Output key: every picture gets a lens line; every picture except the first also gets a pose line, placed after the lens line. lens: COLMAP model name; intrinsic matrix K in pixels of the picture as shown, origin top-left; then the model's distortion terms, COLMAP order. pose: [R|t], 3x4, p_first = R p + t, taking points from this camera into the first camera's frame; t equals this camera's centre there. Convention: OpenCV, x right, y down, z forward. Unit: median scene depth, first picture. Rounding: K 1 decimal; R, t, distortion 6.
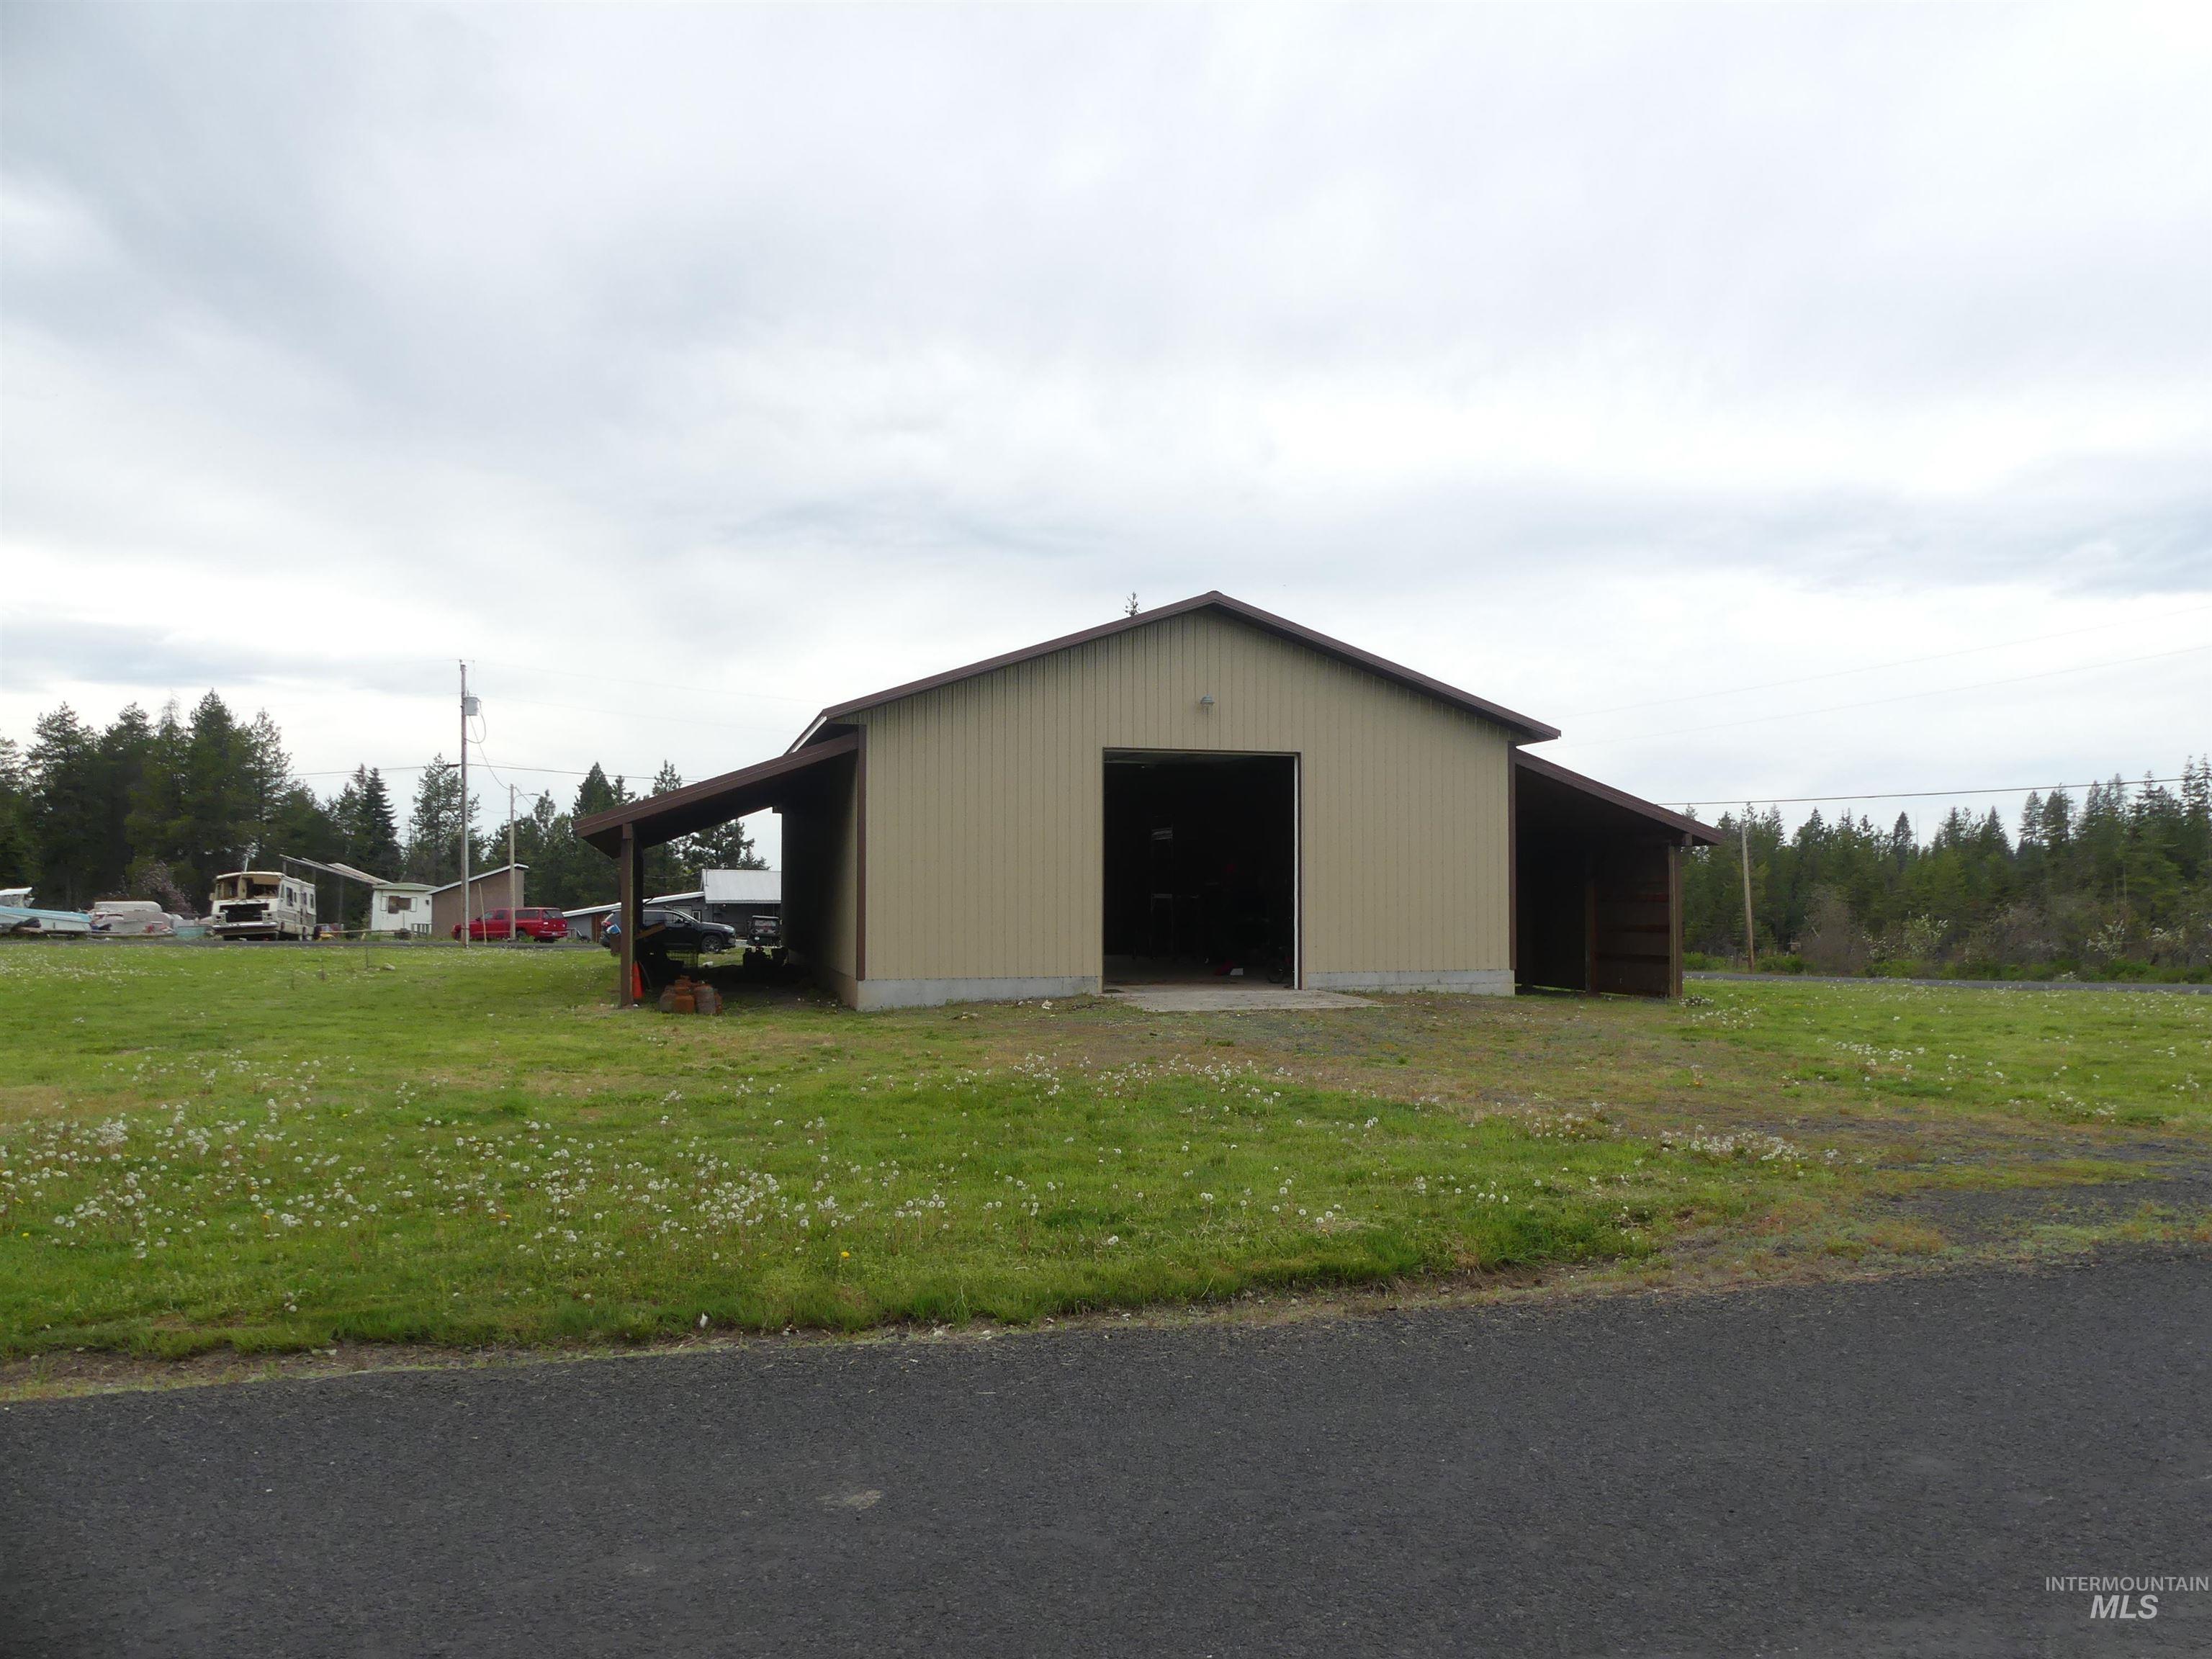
lens RADIAL K [[1621.9, 0, 1103.8], [0, 1621.9, 818.0], [0, 0, 1]] dist [-0.053960, 0.002120]
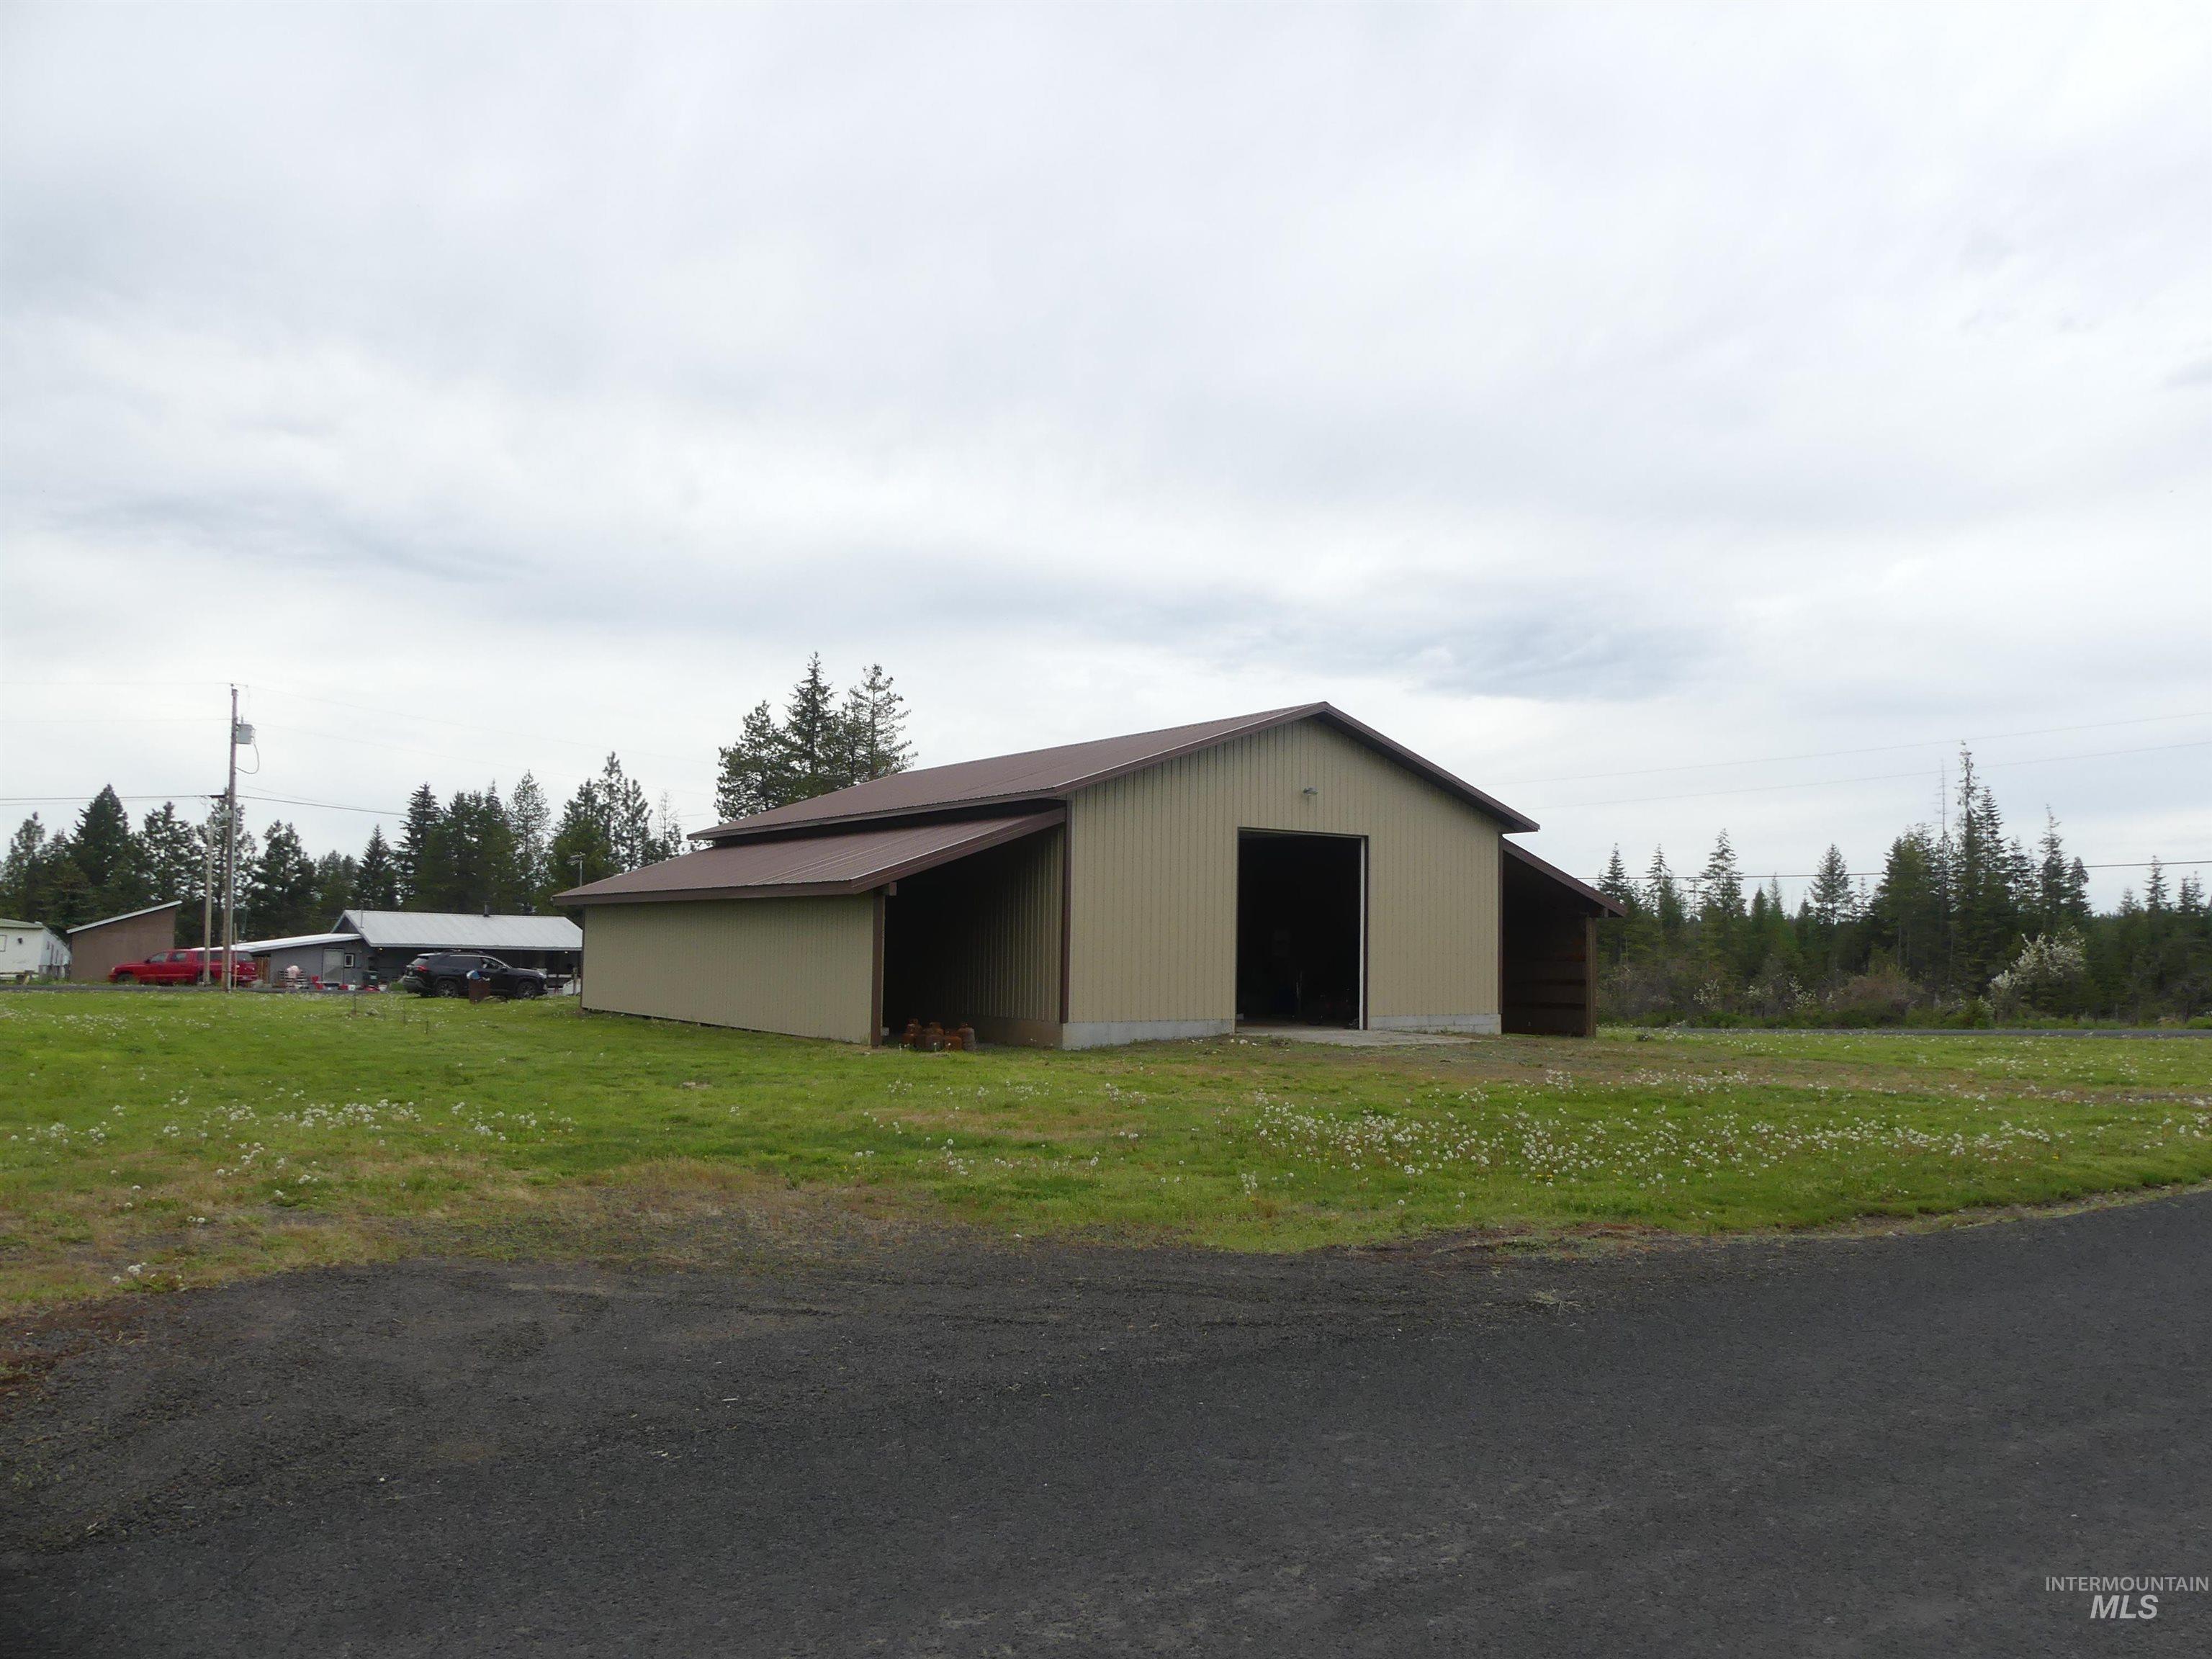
lens RADIAL K [[1621.9, 0, 1103.8], [0, 1621.9, 818.0], [0, 0, 1]] dist [-0.053960, 0.002120]
pose [[0.942503, 0.040698, 0.331711, -0.462287], [-0.030147, 0.998864, -0.036893, -0.002873], [-0.332835, 0.024771, 0.942660, -0.086164]]
